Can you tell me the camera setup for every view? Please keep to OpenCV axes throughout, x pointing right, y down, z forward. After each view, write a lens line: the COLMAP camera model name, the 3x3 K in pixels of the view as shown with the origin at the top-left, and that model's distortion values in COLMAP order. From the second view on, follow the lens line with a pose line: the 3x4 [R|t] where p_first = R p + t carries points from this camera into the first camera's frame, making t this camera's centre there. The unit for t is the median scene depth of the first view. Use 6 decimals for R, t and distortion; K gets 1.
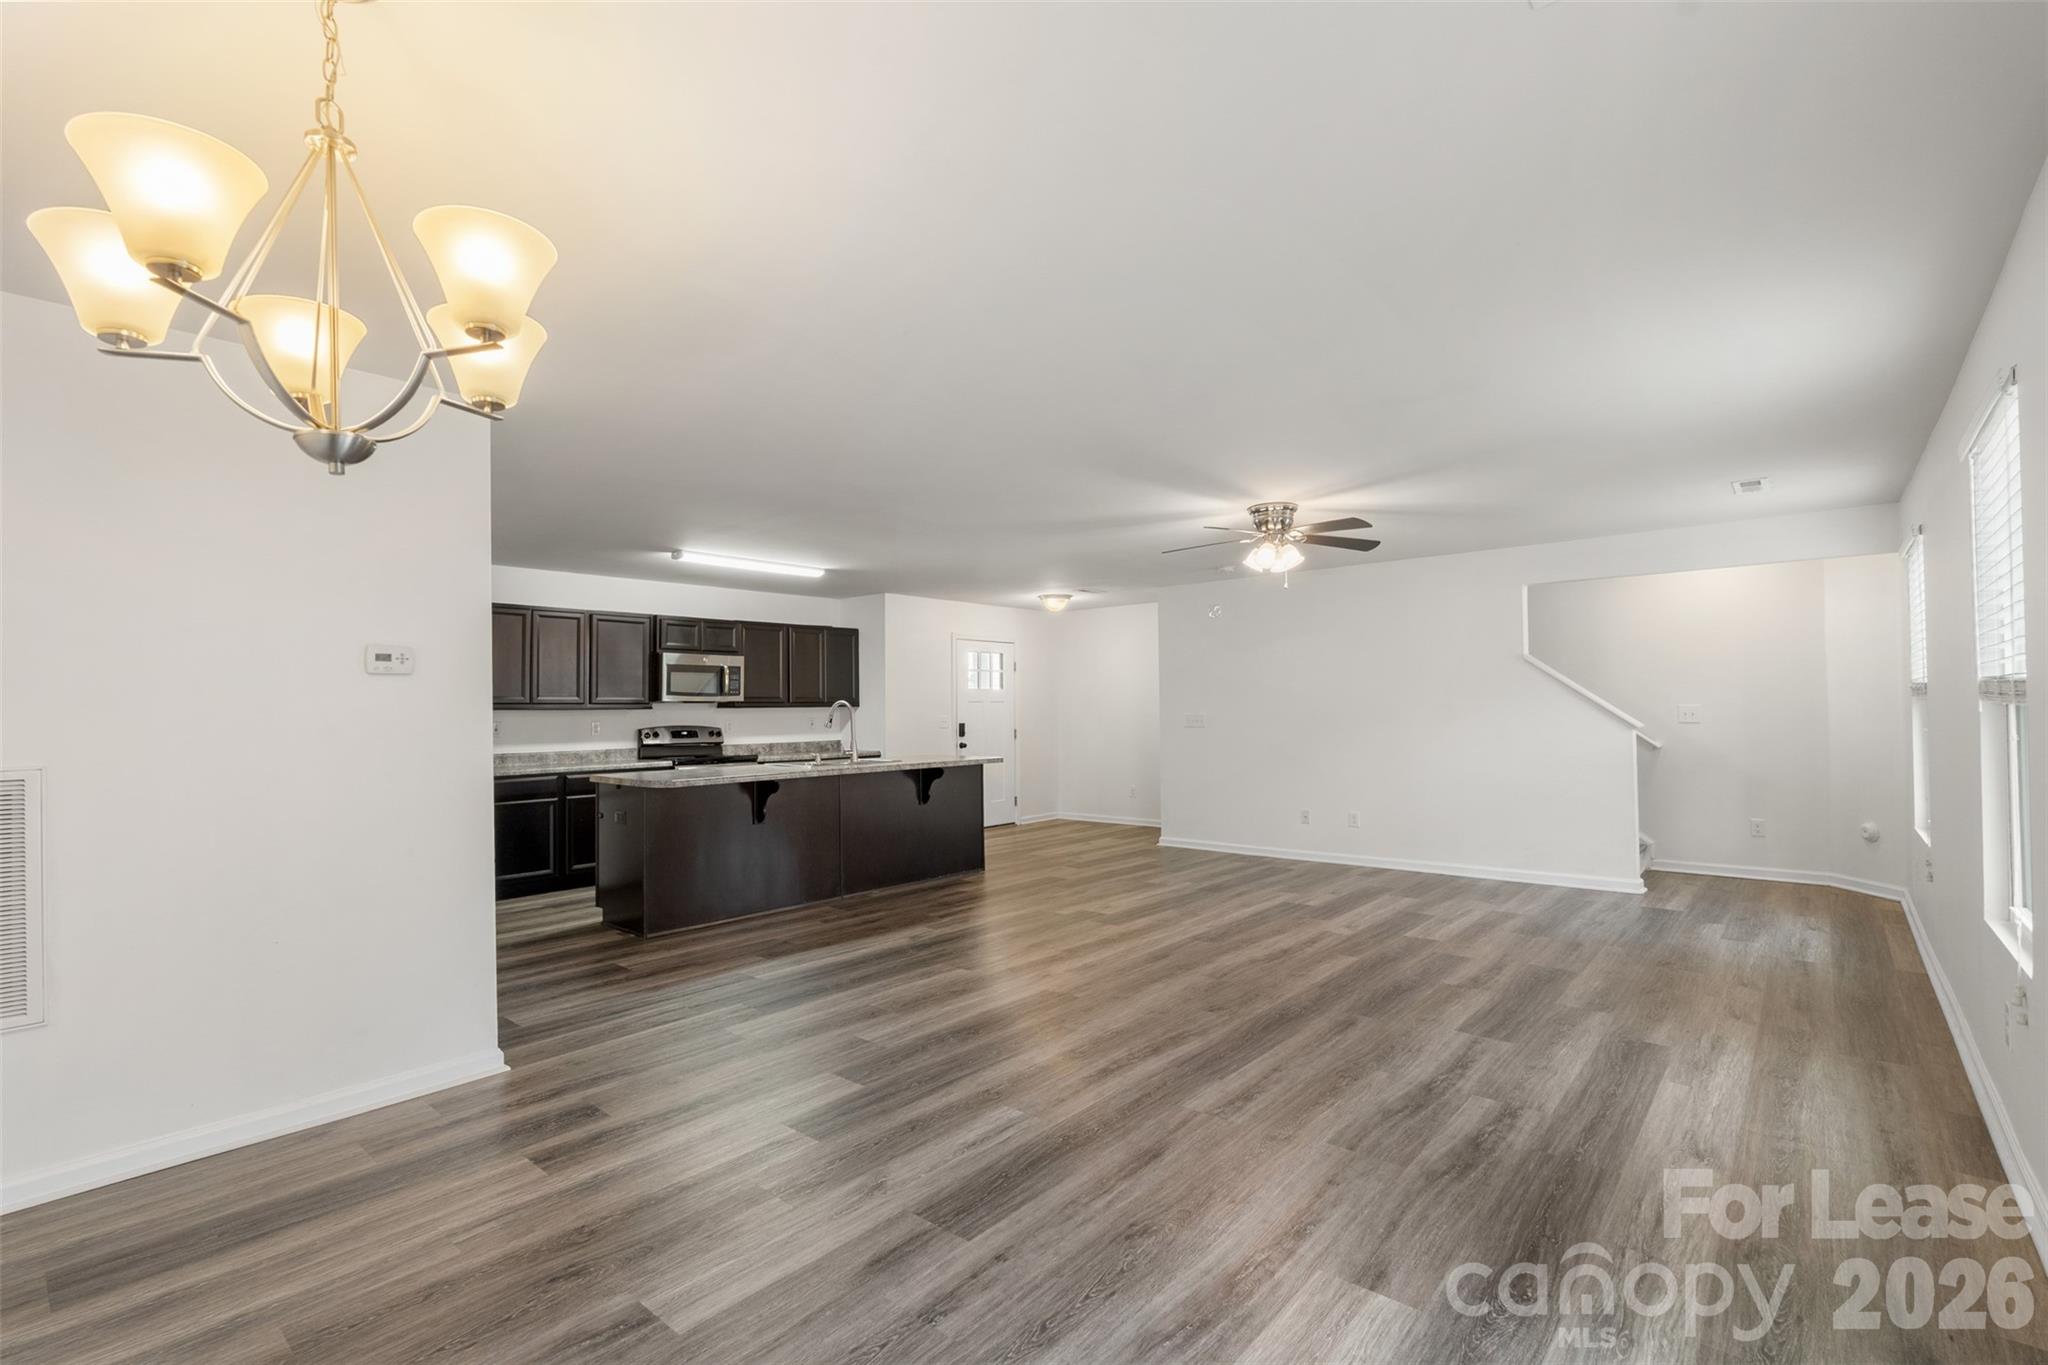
lens RADIAL K [[923.4, 0, 1032.0], [0, 923.4, 700.6], [0, 0, 1]] dist [-0.000246, -0.000081]
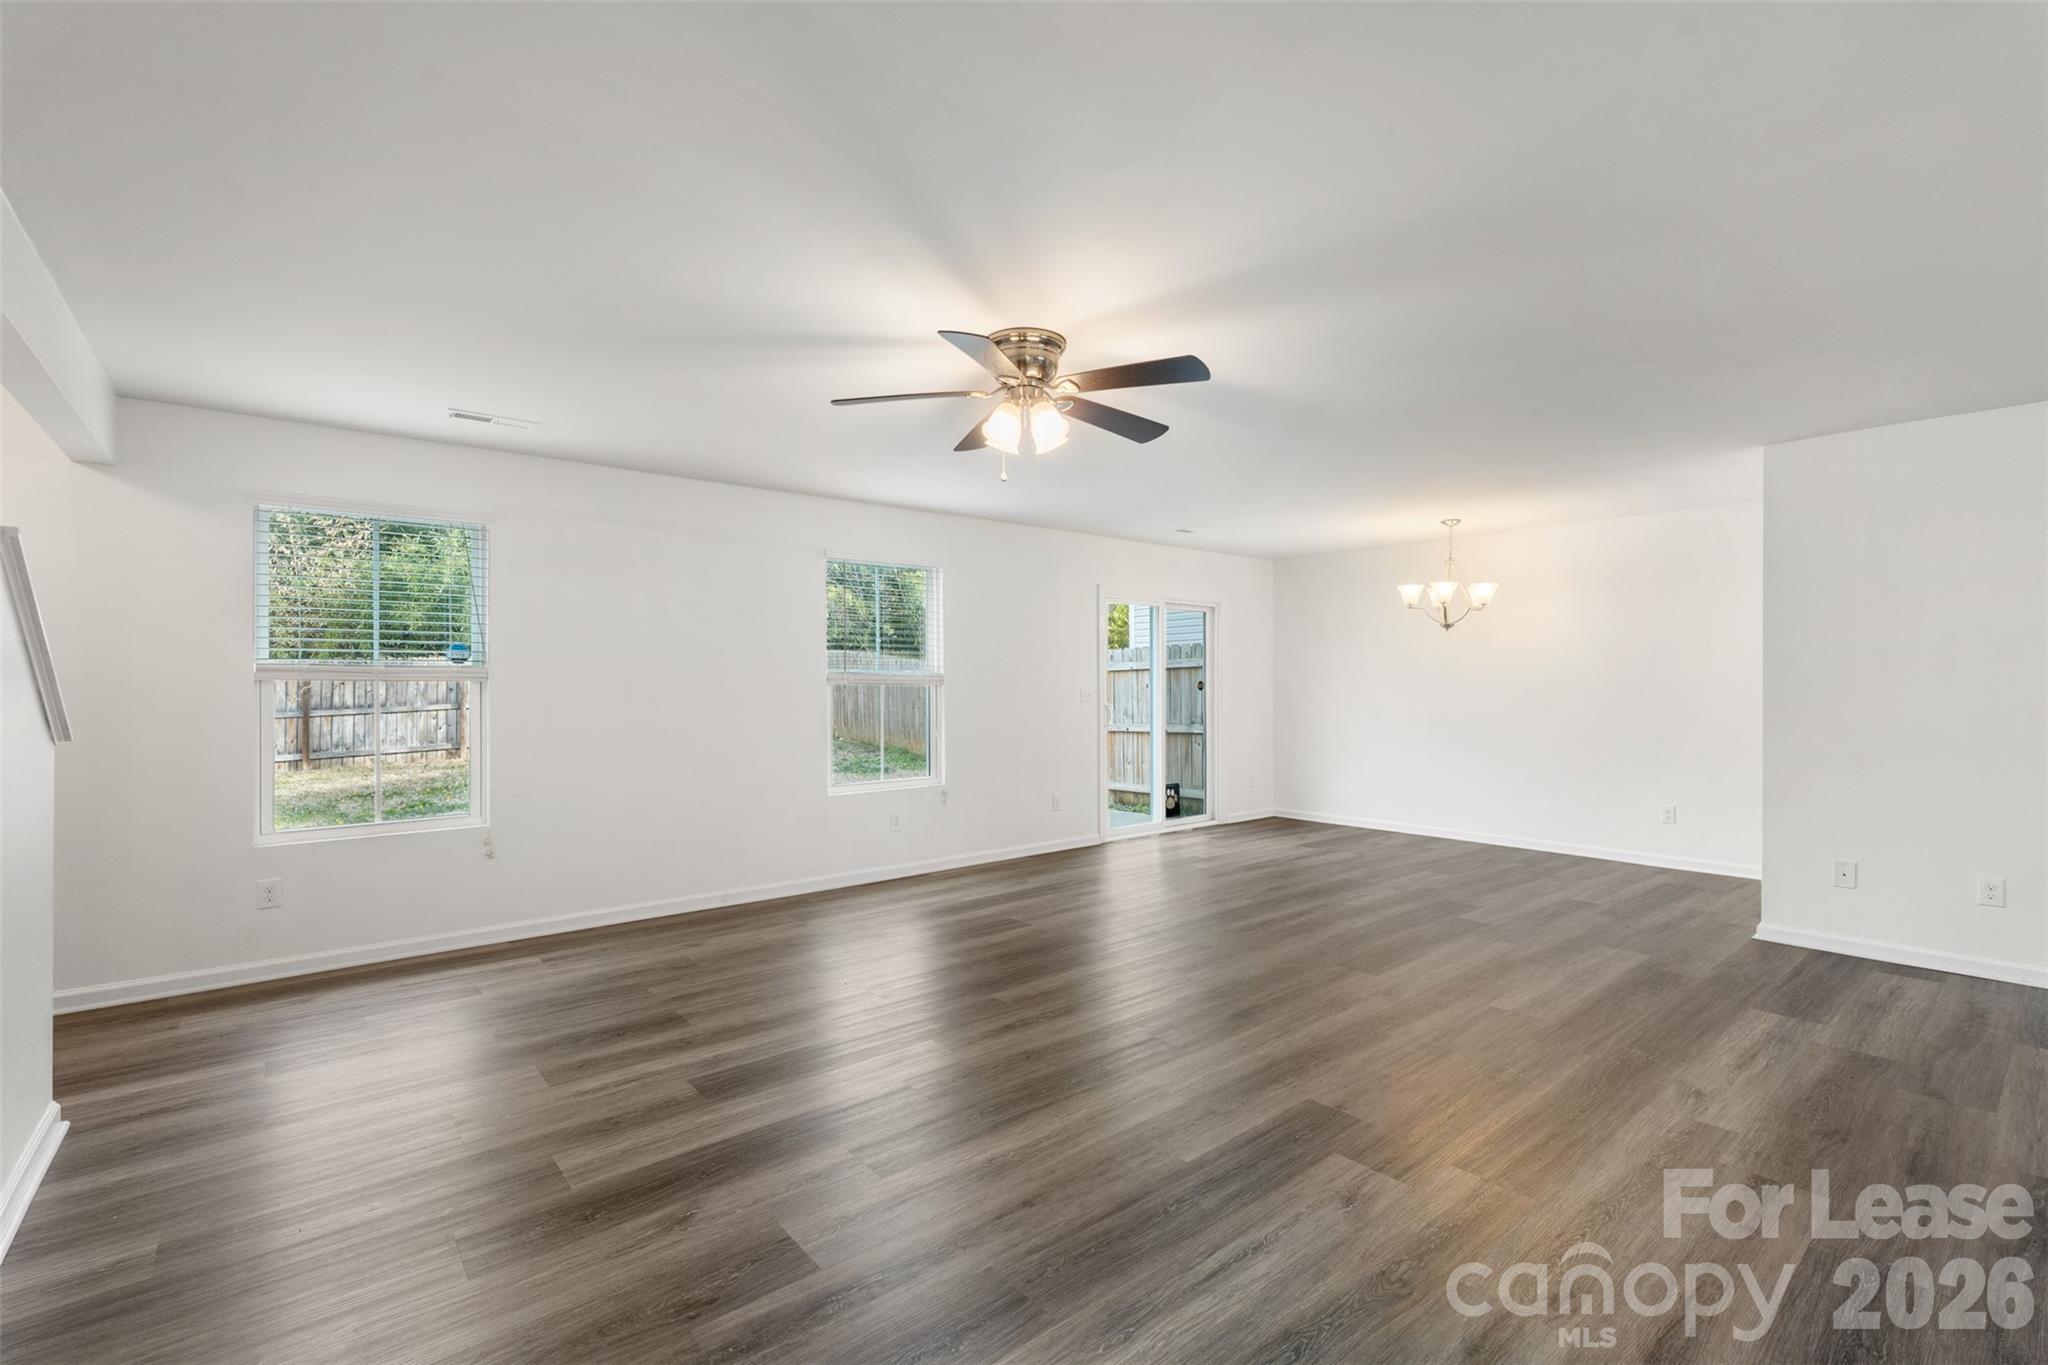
lens RADIAL K [[902.4, 0, 1024.0], [0, 902.4, 682.5], [0, 0, 1]] dist [-0.019701, 0.000001]
pose [[-0.985468, 0.006488, 0.169735, 0.185410], [0.005089, 0.999949, -0.008677, 0.017512], [-0.169783, -0.007688, -0.985452, 1.716432]]
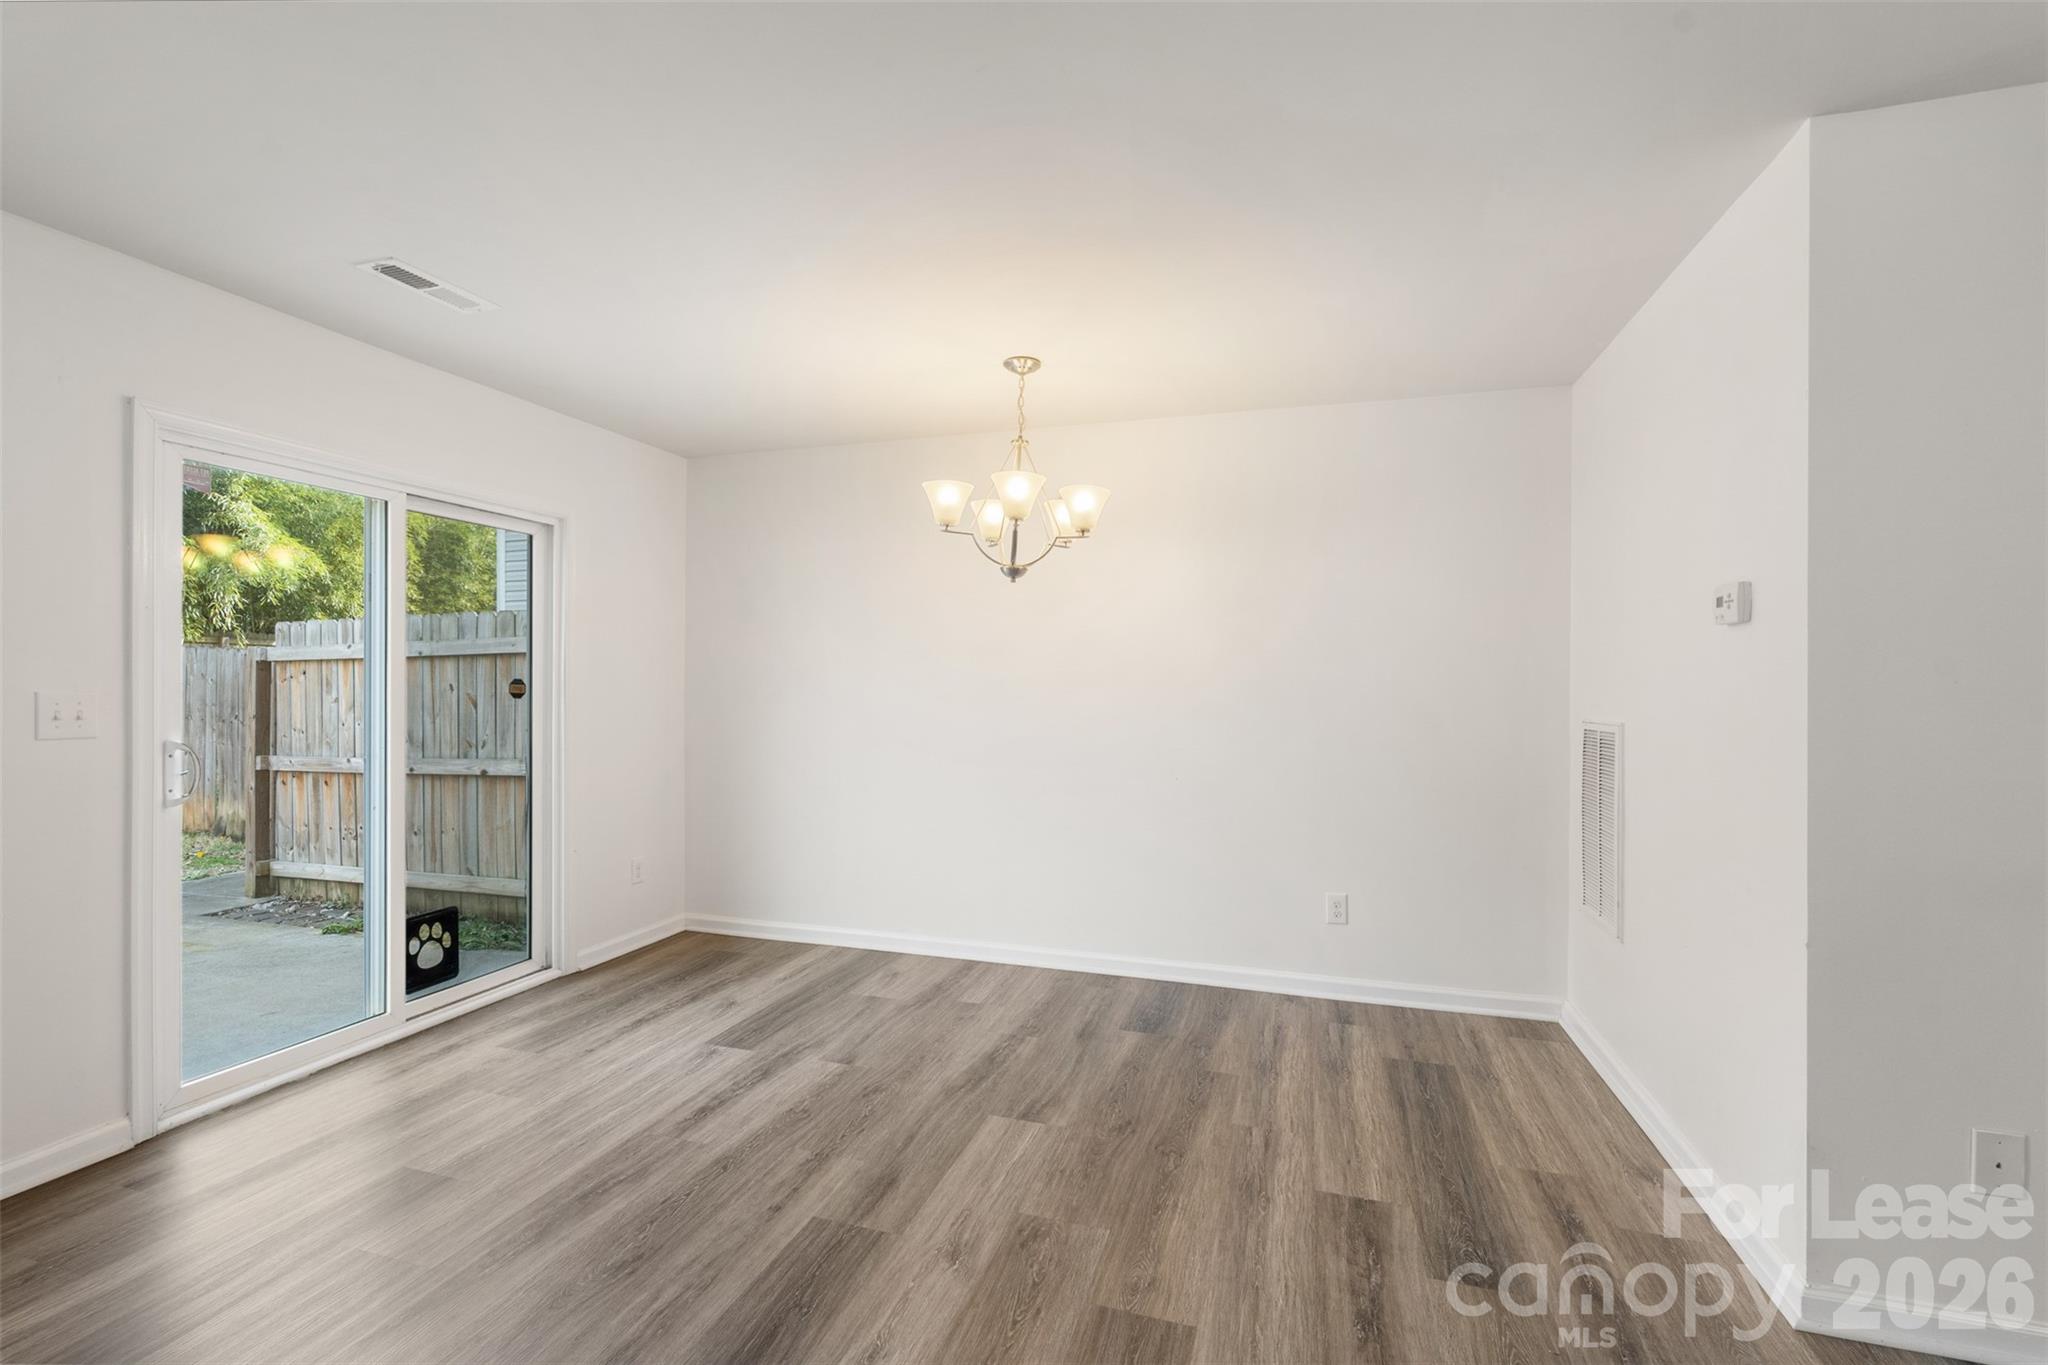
lens RADIAL K [[912.8, 0, 1025.5], [0, 912.8, 688.1], [0, 0, 1]] dist [-0.001152, -0.000073]
pose [[-0.919874, 0.012166, -0.392024, 0.045664], [0.009715, 0.999919, 0.008237, 0.004114], [0.392093, 0.003769, -0.919918, 0.907172]]
